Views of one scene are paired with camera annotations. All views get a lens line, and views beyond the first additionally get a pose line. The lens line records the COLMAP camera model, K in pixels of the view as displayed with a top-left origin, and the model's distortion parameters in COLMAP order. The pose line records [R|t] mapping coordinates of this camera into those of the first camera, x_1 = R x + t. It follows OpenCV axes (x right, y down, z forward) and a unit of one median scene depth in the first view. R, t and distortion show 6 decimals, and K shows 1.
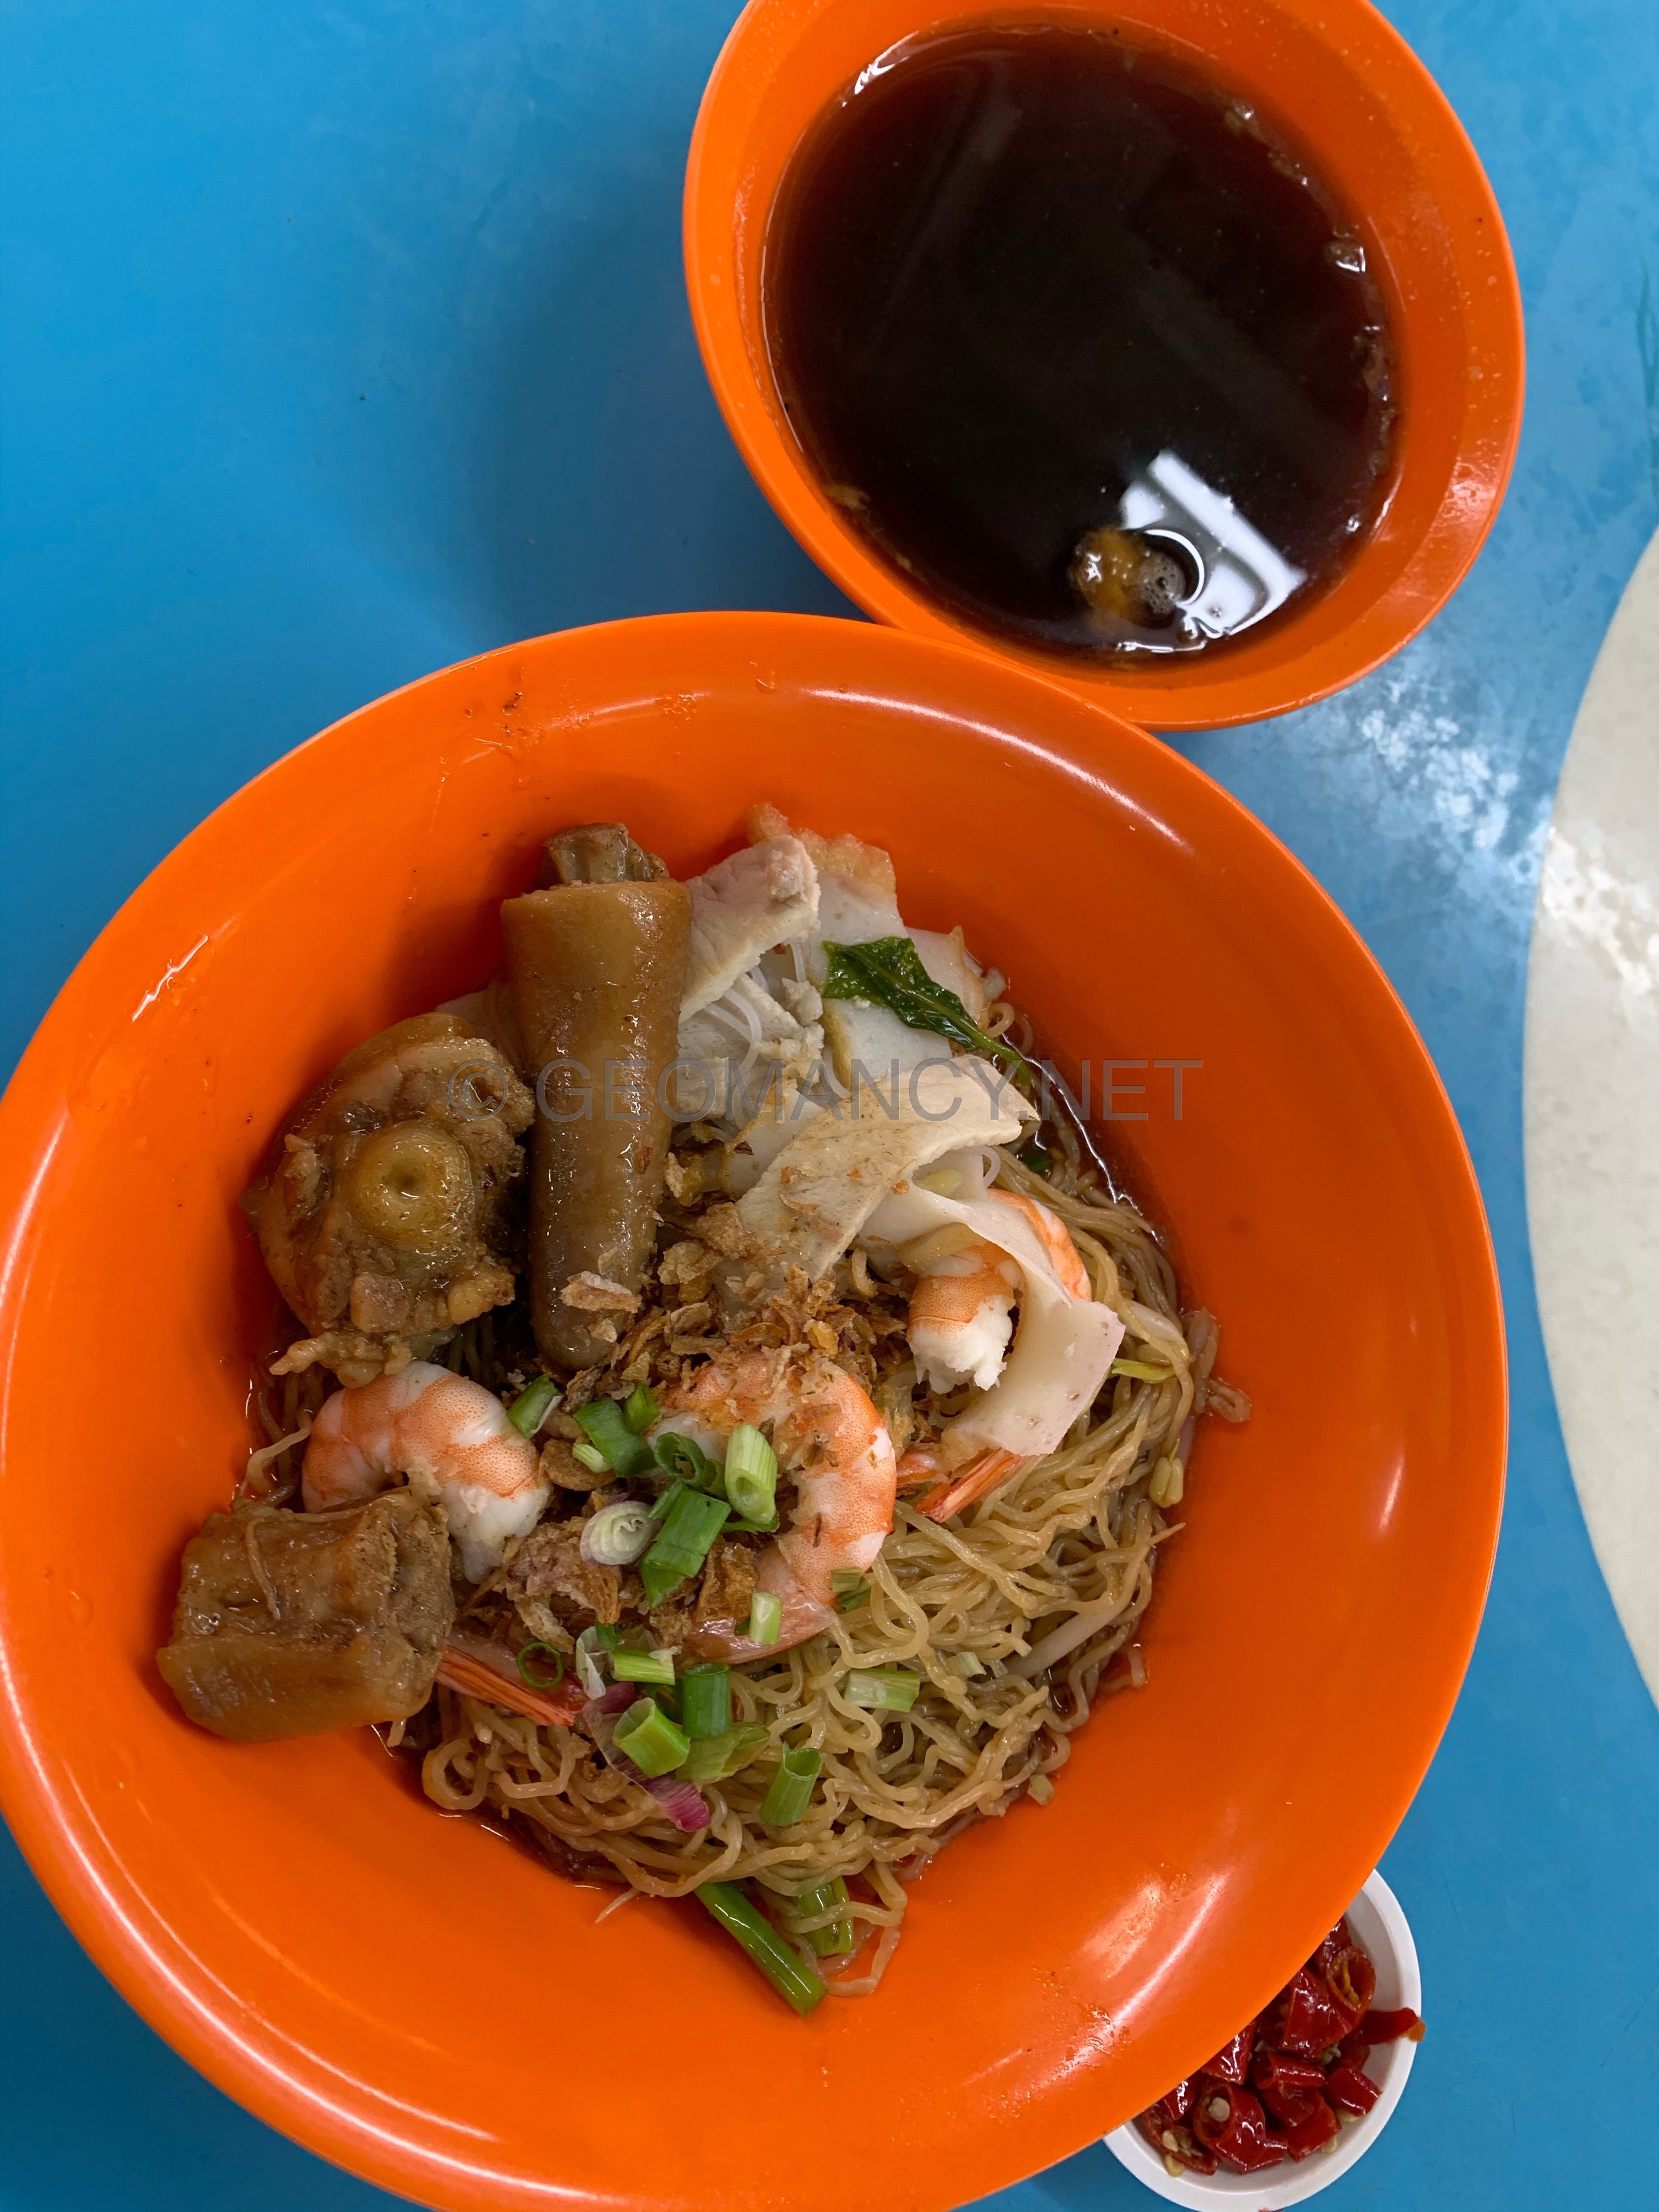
lens RADIAL K [[1784.4, 0, 831.0], [0, 1784.4, 1168.5], [0, 0, 1]] dist [0.076052, -0.279088]
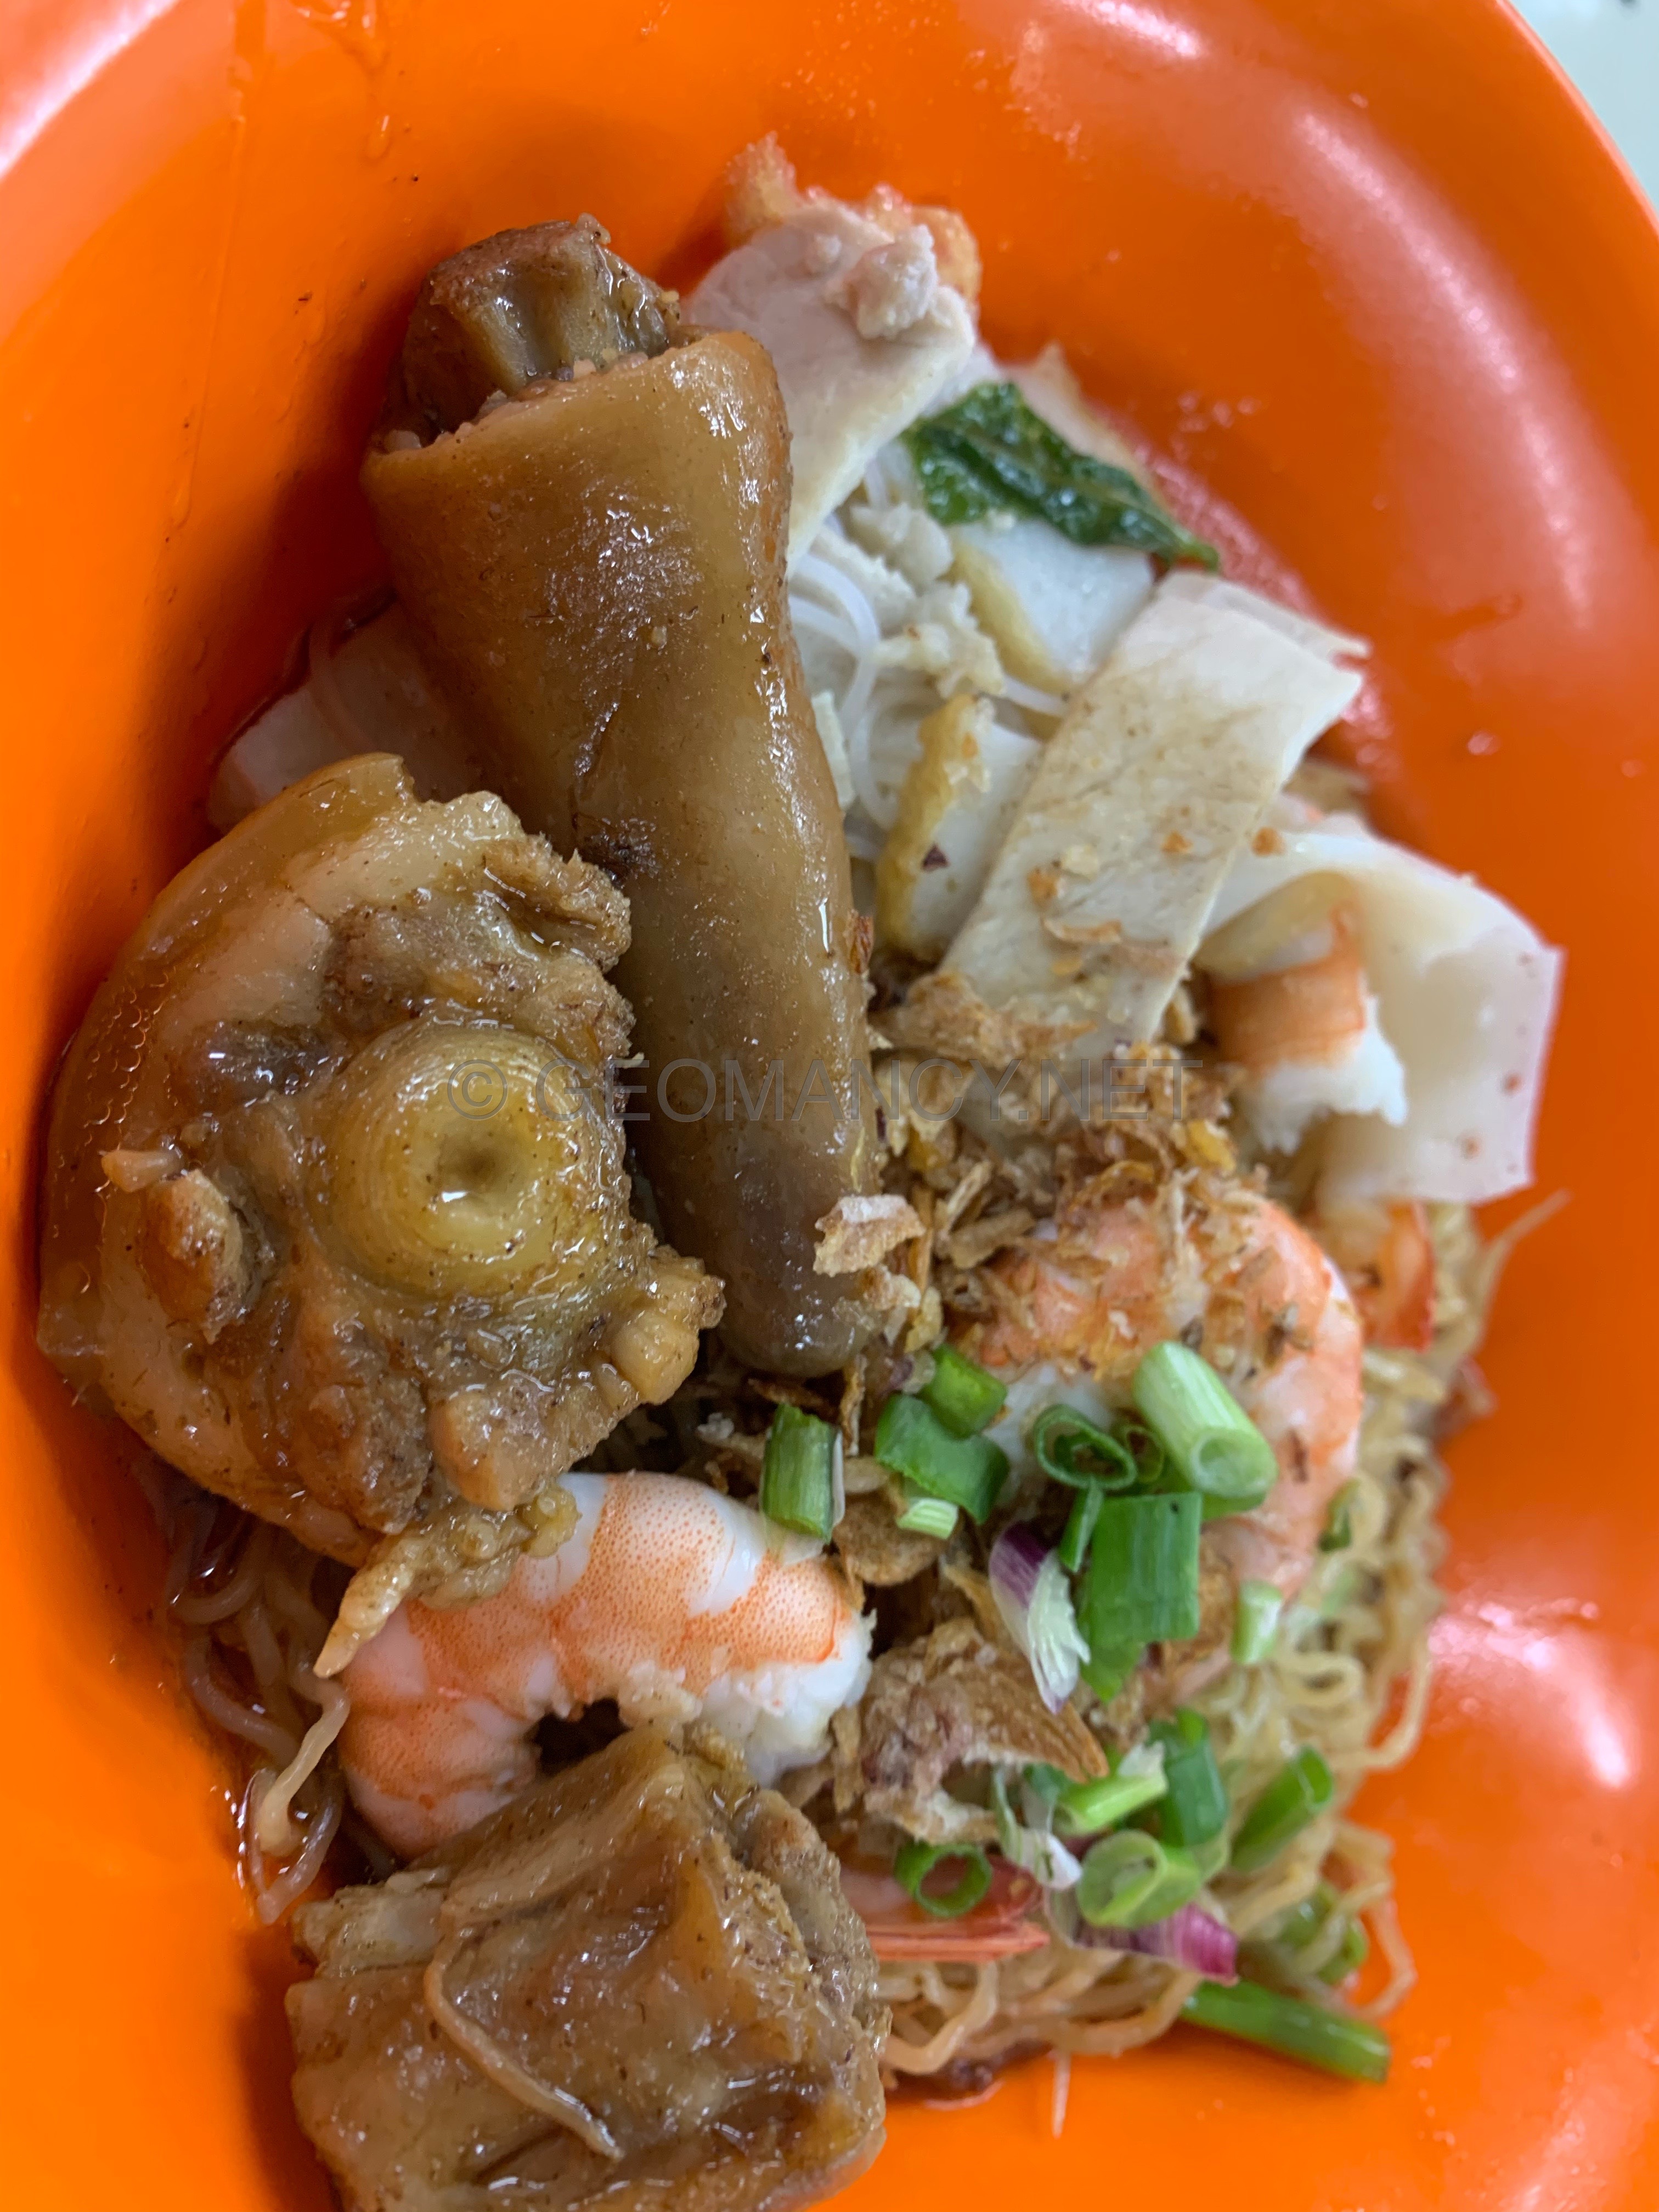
lens RADIAL K [[1784.4, 0, 831.0], [0, 1784.4, 1168.5], [0, 0, 1]] dist [0.076052, -0.279088]
pose [[0.852175, -0.360252, 0.379496, -0.317309], [0.247550, 0.916526, 0.314164, -0.103240], [-0.460996, -0.173779, 0.870220, 0.565377]]
